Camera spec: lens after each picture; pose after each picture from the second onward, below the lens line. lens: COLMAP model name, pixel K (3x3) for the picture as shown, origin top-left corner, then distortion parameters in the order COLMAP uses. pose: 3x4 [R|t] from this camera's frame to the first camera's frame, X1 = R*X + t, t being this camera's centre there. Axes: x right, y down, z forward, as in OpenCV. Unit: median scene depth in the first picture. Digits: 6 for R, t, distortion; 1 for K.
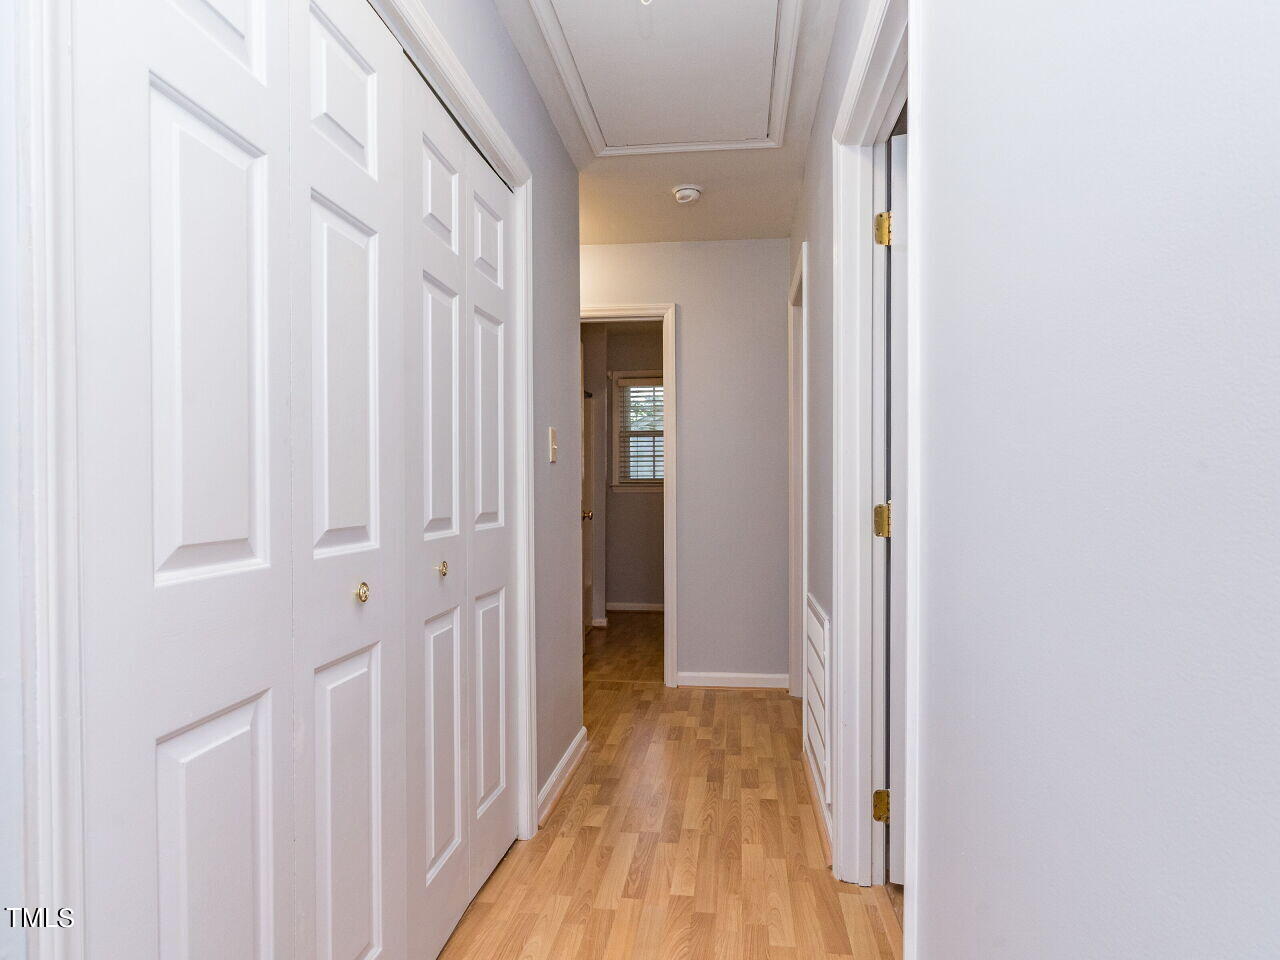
lens RADIAL K [[1201.3, 0, 638.4], [0, 1201.3, 483.7], [0, 0, 1]] dist [-0.011012, -0.008869]
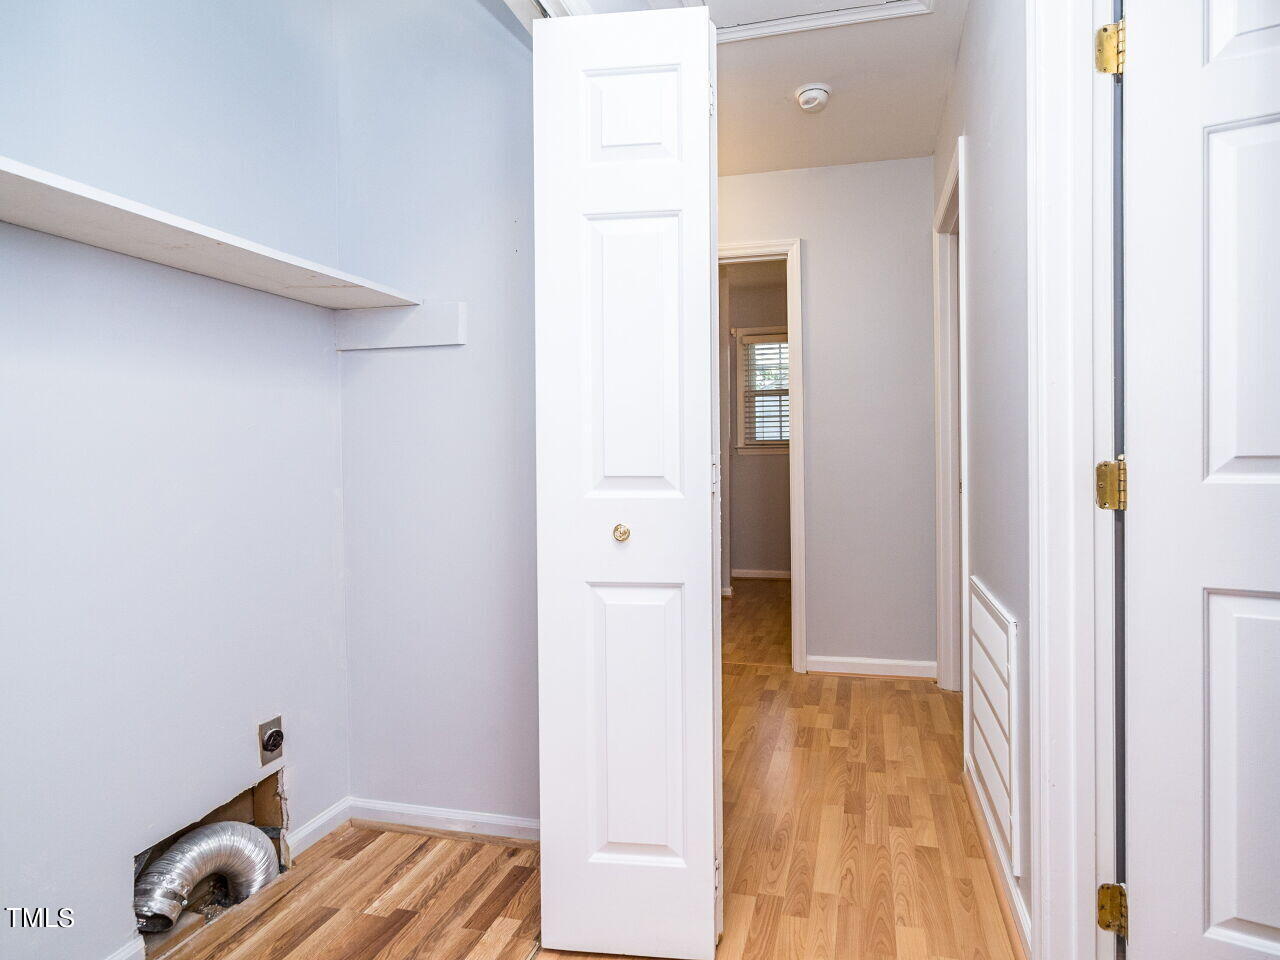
lens RADIAL K [[1201.3, 0, 643.2], [0, 1201.3, 478.2], [0, 0, 1]] dist [-0.011012, -0.008869]
pose [[0.994751, -0.009507, -0.101884, 0.005407], [0.012176, 0.999598, 0.025600, 0.002991], [0.101600, -0.026706, 0.994467, 0.142429]]
